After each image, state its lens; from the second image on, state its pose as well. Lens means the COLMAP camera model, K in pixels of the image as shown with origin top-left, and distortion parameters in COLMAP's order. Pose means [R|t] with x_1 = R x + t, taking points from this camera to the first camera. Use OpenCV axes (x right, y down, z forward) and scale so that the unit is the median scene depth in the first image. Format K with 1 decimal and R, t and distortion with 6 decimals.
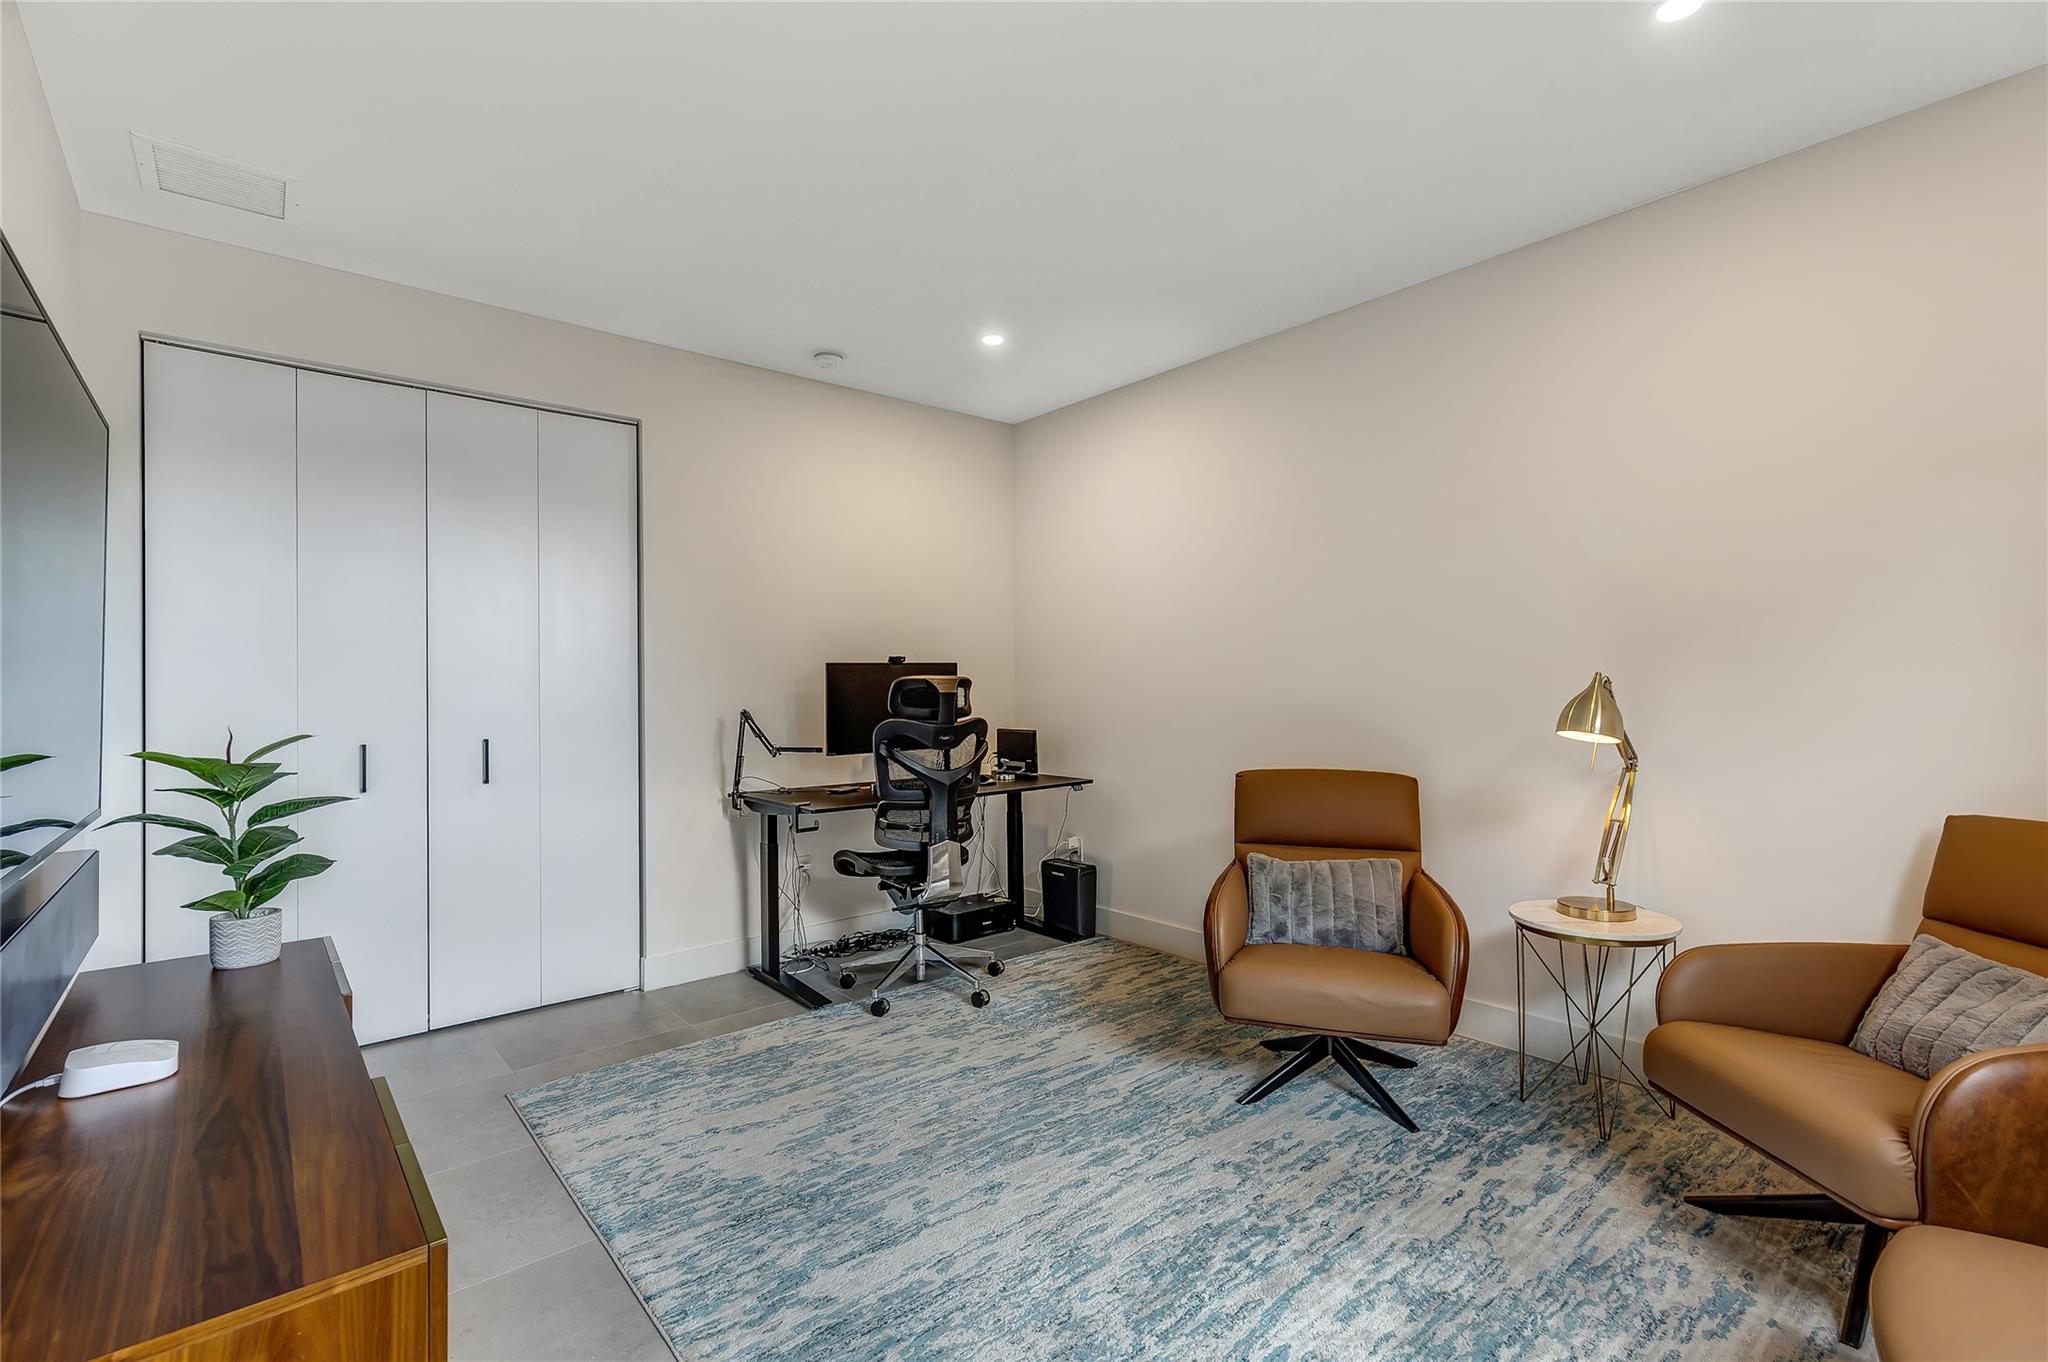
lens RADIAL K [[922.7, 0, 1023.8], [0, 922.7, 681.6], [0, 0, 1]] dist [0.015135, -0.000203]
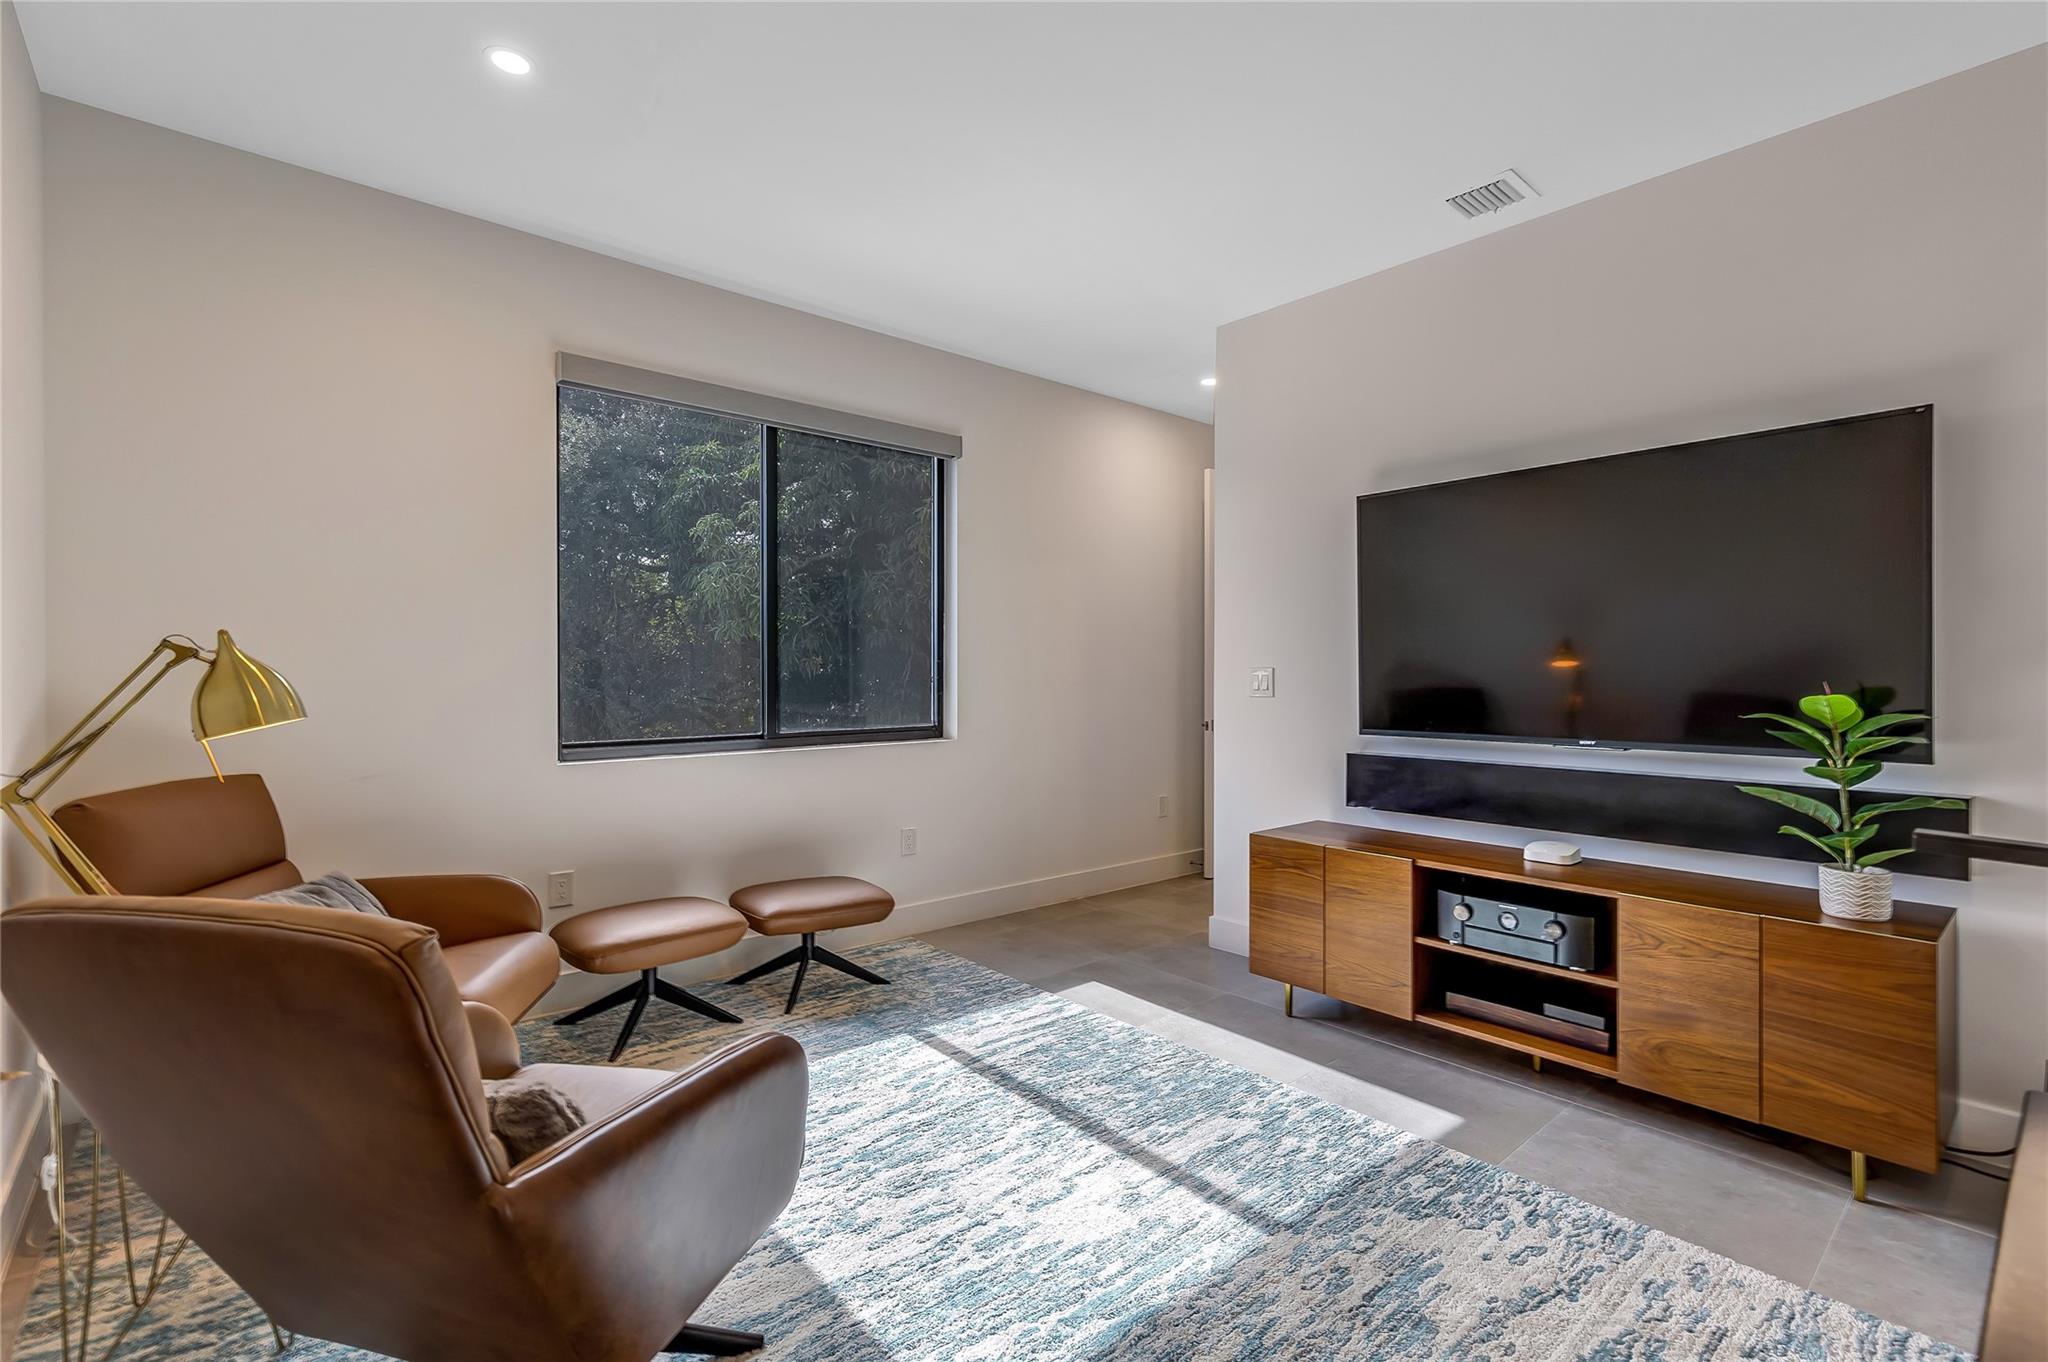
lens RADIAL K [[922.7, 0, 1022.7], [0, 922.7, 677.7], [0, 0, 1]] dist [0.015135, -0.000203]
pose [[-0.999964, 0.007158, -0.004626, 0.074188], [0.007168, 0.999972, -0.002227, 0.031496], [0.004610, -0.002260, -0.999987, 1.856346]]
